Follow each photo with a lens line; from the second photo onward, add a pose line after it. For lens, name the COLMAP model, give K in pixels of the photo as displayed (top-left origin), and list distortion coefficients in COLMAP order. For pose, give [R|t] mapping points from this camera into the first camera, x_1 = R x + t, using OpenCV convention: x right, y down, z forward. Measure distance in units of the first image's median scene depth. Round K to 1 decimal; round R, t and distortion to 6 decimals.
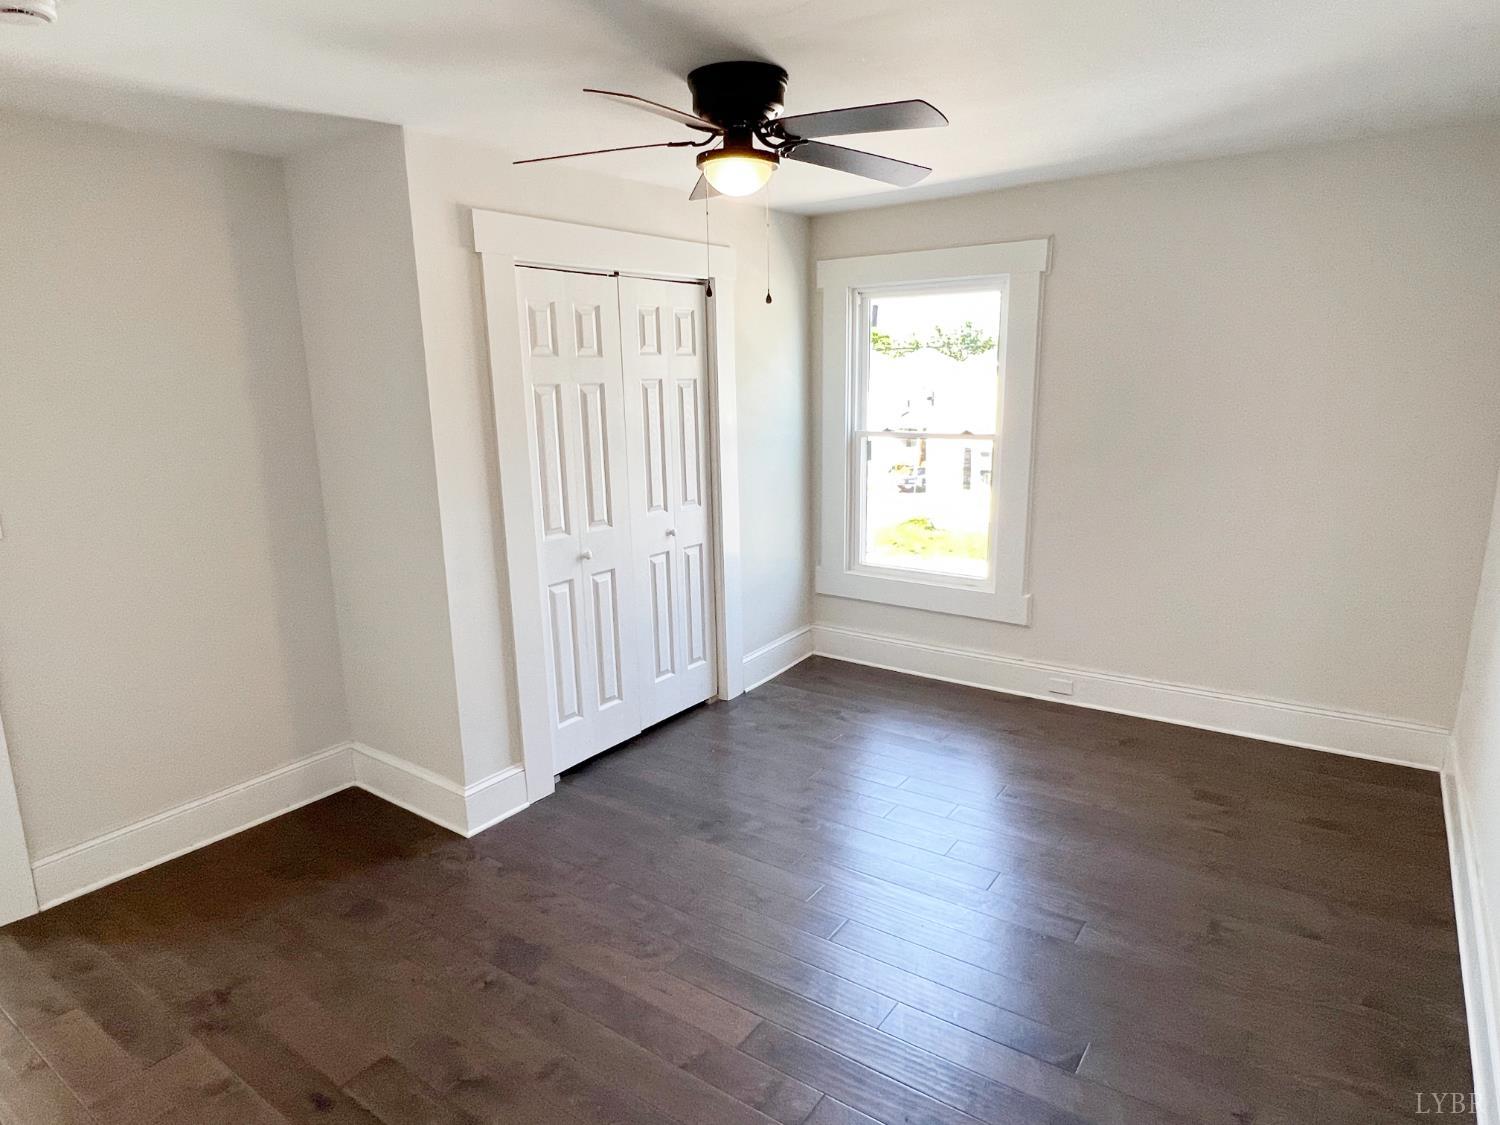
lens RADIAL K [[916.0, 0, 750.0], [0, 916.0, 562.5], [0, 0, 1]] dist [-0.024505, -0.000176]
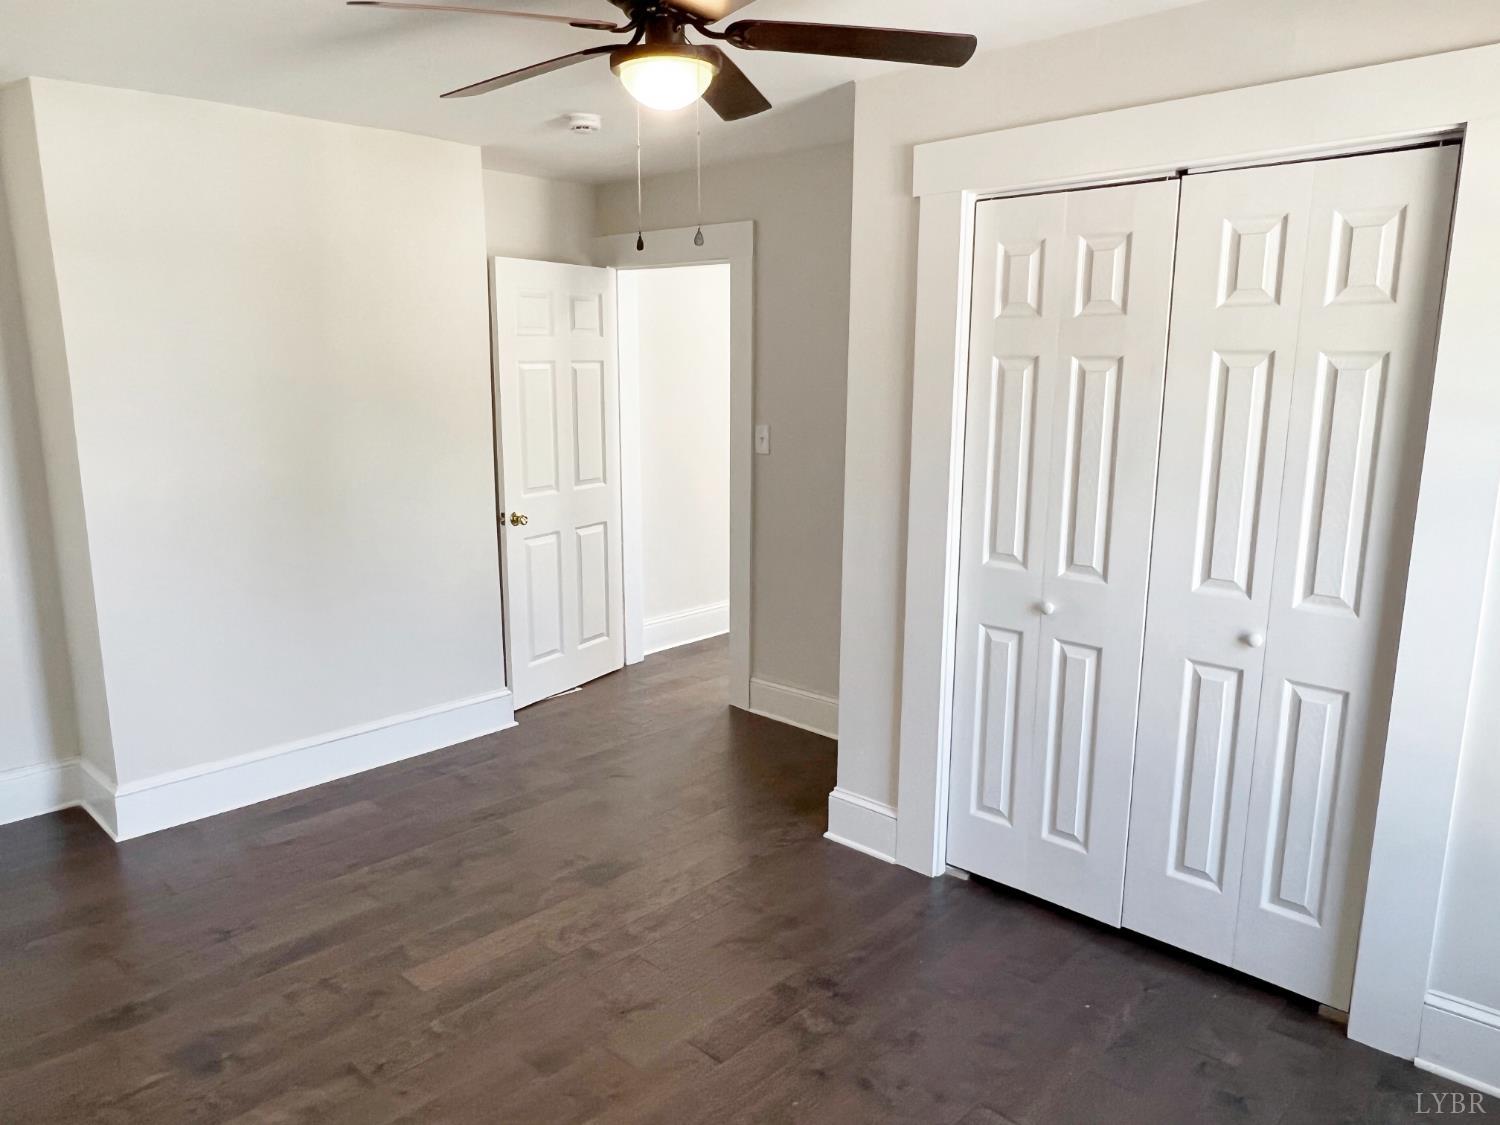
lens RADIAL K [[1095.0, 0, 750.0], [0, 1095.0, 562.5], [0, 0, 1]] dist [0.000384, -0.003306]
pose [[-0.173103, 0.195224, -0.965362, 0.683437], [-0.201307, 0.952453, 0.228710, -0.193074], [0.964111, 0.233925, -0.125572, 0.936822]]
